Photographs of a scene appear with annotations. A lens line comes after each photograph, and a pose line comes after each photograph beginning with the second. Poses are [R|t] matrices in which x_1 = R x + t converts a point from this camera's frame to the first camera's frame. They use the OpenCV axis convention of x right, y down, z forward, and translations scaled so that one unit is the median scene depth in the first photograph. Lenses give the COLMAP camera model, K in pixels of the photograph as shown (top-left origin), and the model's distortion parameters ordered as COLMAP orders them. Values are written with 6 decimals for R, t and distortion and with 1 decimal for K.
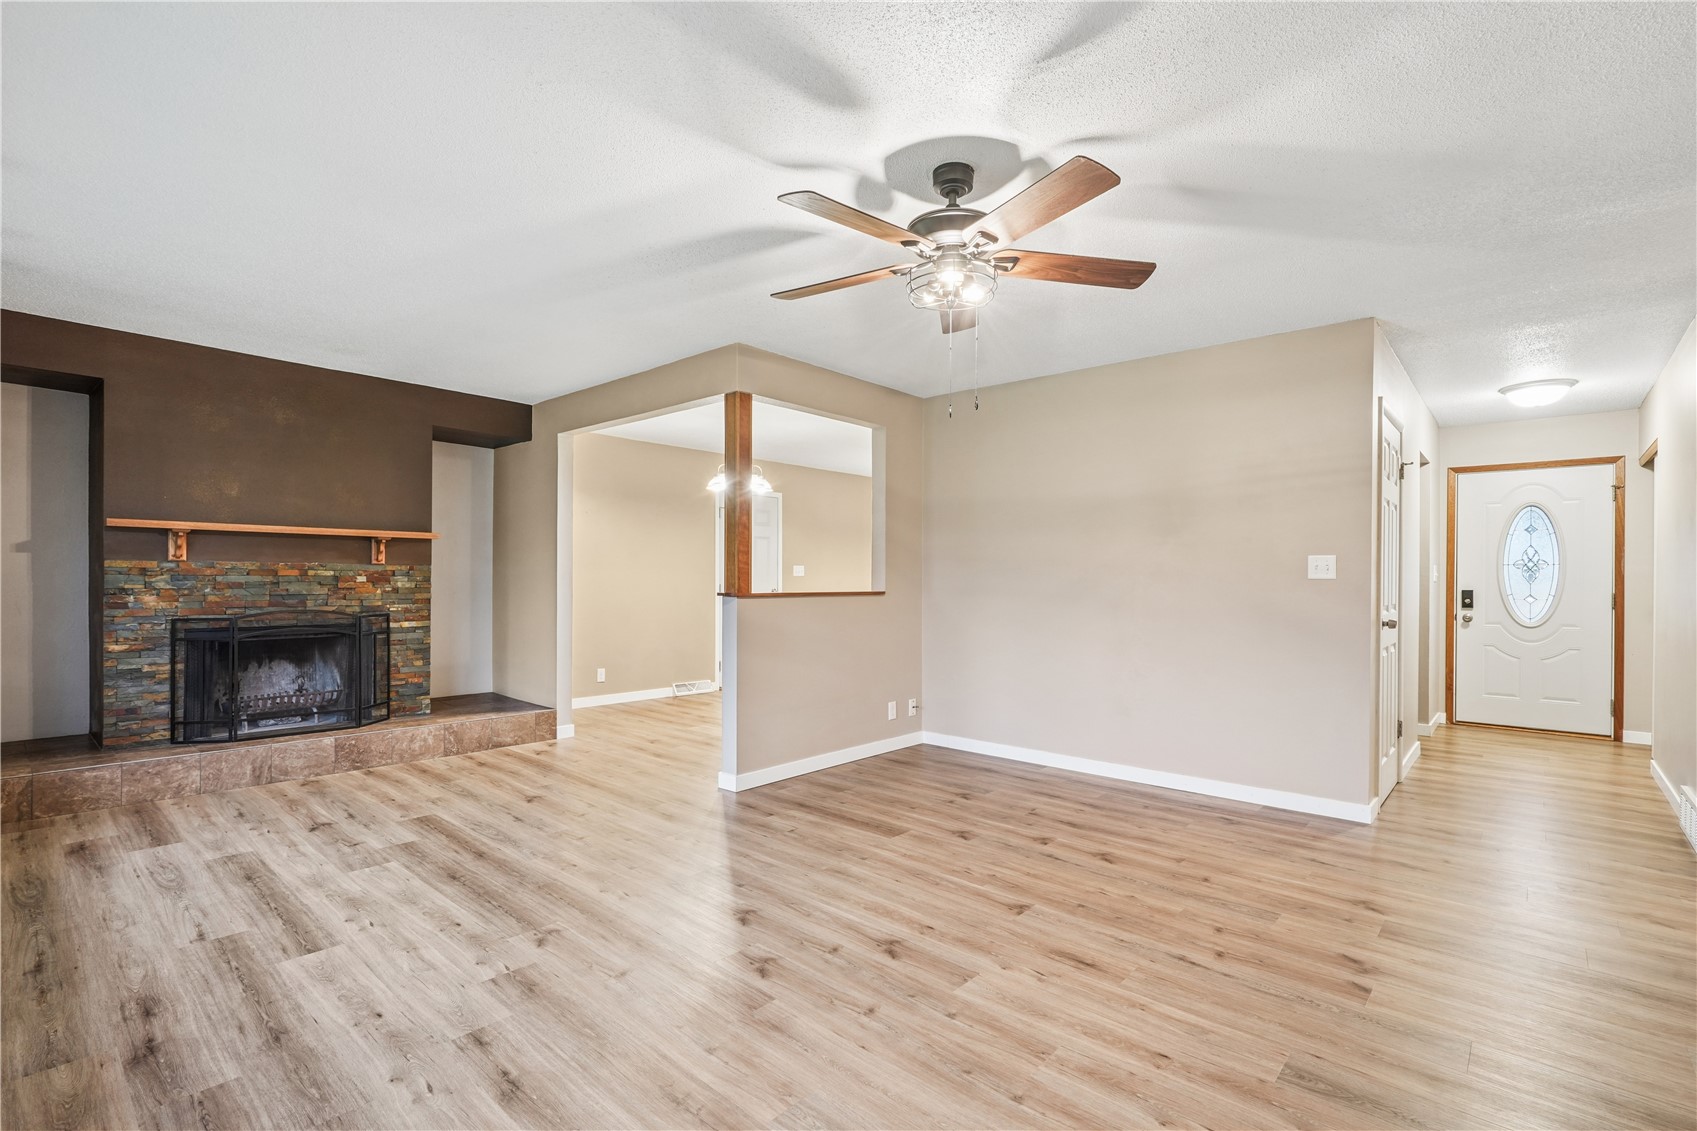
lens RADIAL K [[768.1, 0, 855.4], [0, 768.1, 578.9], [0, 0, 1]] dist [-0.007608, 0.000771]
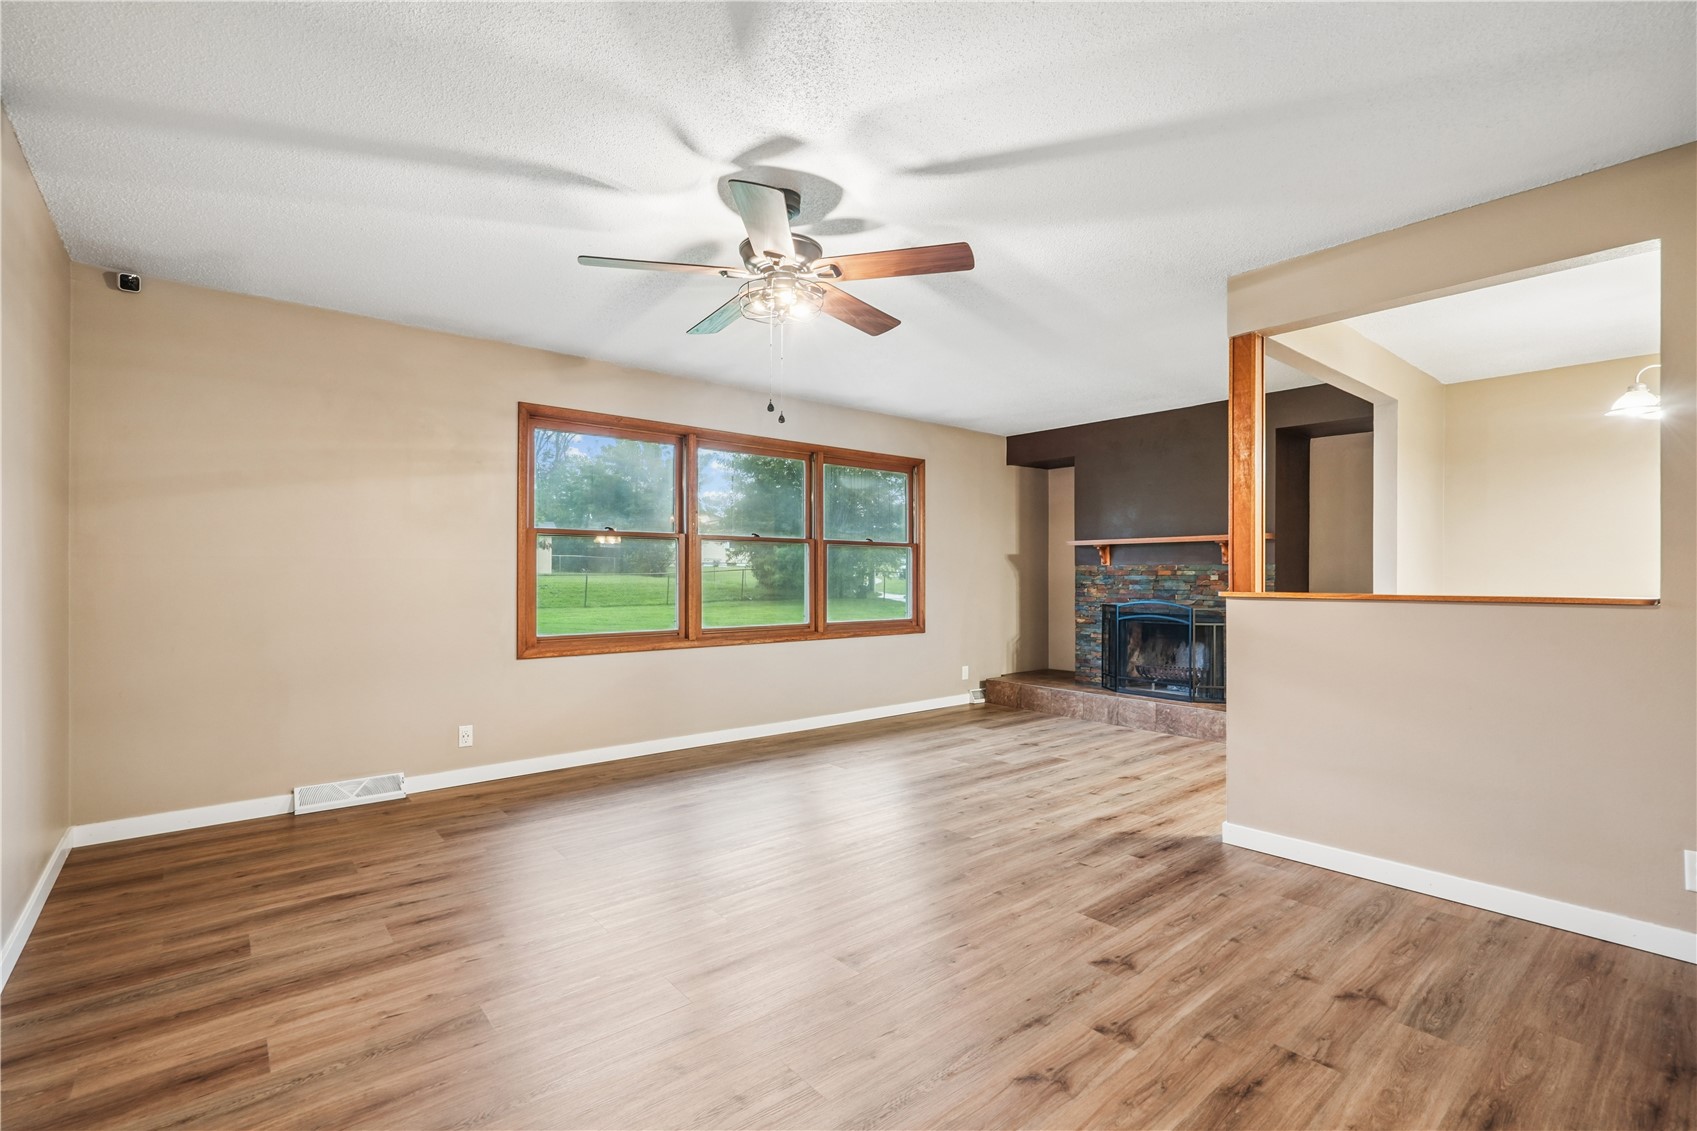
lens RADIAL K [[768.1, 0, 854.6], [0, 768.1, 569.2], [0, 0, 1]] dist [-0.007608, 0.000771]
pose [[-0.143427, -0.016225, -0.989528, 0.692295], [0.000584, 0.999864, -0.016479, 0.007472], [0.989661, -0.002941, -0.143398, 0.736840]]
